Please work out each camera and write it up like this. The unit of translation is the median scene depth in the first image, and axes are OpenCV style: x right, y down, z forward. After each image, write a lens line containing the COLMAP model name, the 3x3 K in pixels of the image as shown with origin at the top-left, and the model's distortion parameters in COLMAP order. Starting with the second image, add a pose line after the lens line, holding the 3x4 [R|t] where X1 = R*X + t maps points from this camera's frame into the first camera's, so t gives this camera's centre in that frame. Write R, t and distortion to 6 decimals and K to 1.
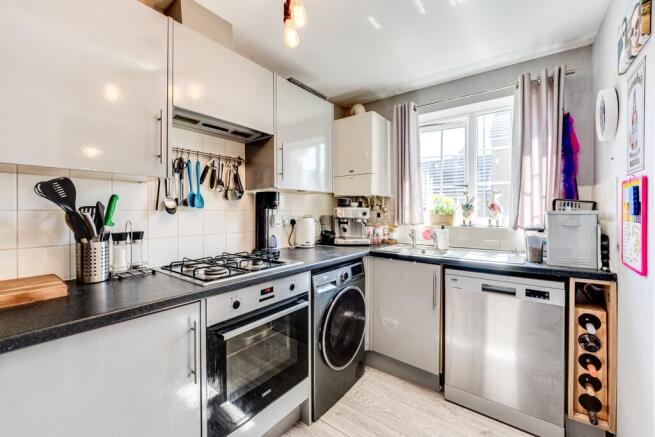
lens RADIAL K [[269.9, 0, 337.0], [0, 269.9, 210.8], [0, 0, 1]] dist [-0.004456, -0.000261]
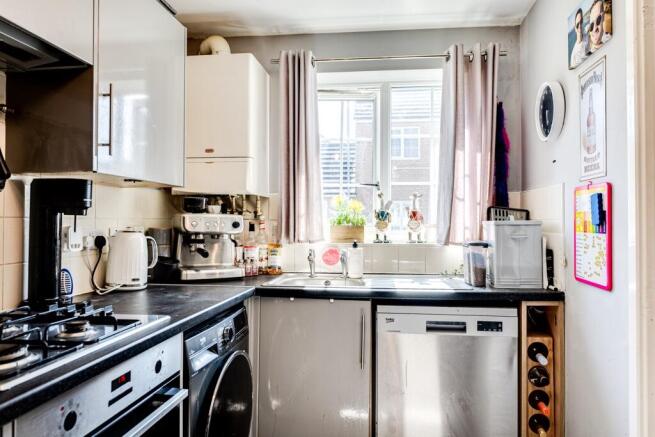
lens RADIAL K [[441.2, 0, 348.5], [0, 441.2, 211.2], [0, 0, 1]] dist [-0.007367, -0.003497]
pose [[0.866938, 0.015290, 0.498181, -0.219912], [-0.003674, 0.999698, -0.024288, 0.004938], [-0.498402, 0.019226, 0.866733, 0.069540]]
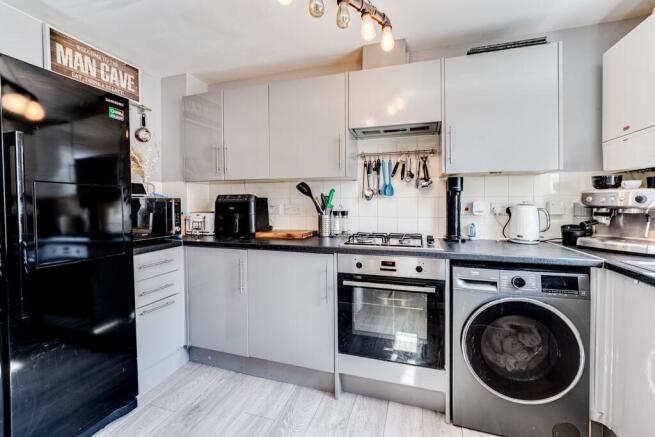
lens RADIAL K [[279.4, 0, 341.7], [0, 279.4, 206.2], [0, 0, 1]] dist [-0.000600, 0.000059]
pose [[0.341644, 0.005626, -0.939813, 0.596403], [0.004763, 0.999959, 0.007717, 0.025037], [0.939817, -0.007113, 0.341603, 0.282756]]
